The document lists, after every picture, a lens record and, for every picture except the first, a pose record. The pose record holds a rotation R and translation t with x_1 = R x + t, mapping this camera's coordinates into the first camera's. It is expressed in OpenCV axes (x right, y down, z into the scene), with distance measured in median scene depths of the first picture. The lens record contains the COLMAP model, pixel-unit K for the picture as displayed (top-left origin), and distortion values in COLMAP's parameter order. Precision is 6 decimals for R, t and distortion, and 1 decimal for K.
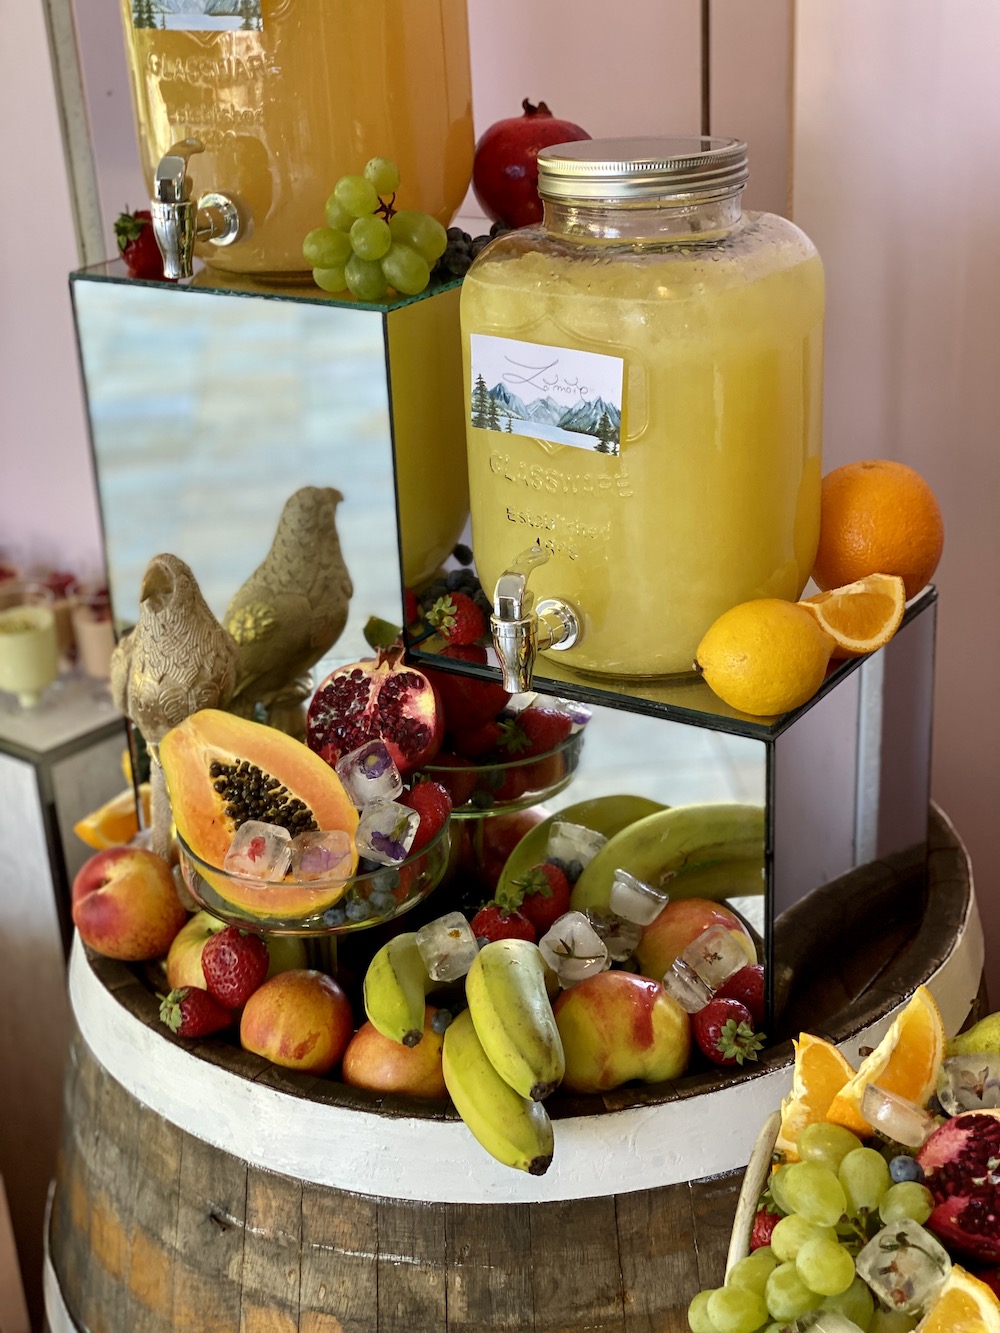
lens RADIAL K [[2033.1, 0, 499.2], [0, 2033.1, 666.0], [0, 0, 1]] dist [0.042854, 0.000000]
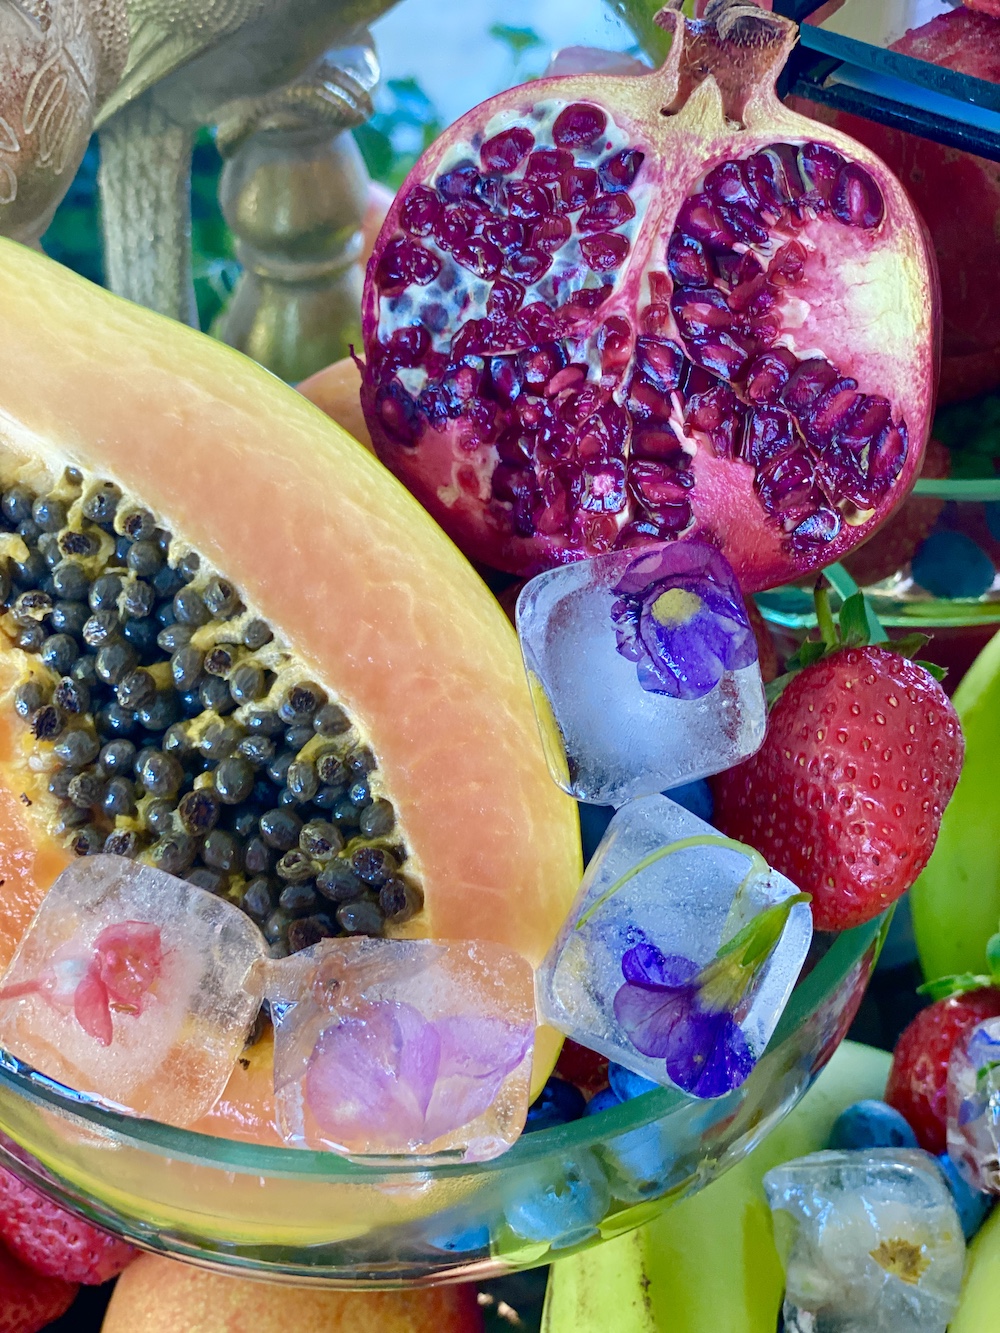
lens RADIAL K [[2033.1, 0, 501.0], [0, 2033.1, 663.6], [0, 0, 1]] dist [0.042854, 0.000000]
pose [[0.997724, 0.067257, 0.004867, -0.077132], [-0.064642, 0.933380, 0.353021, -0.021129], [0.019201, -0.352532, 0.935603, 0.763938]]
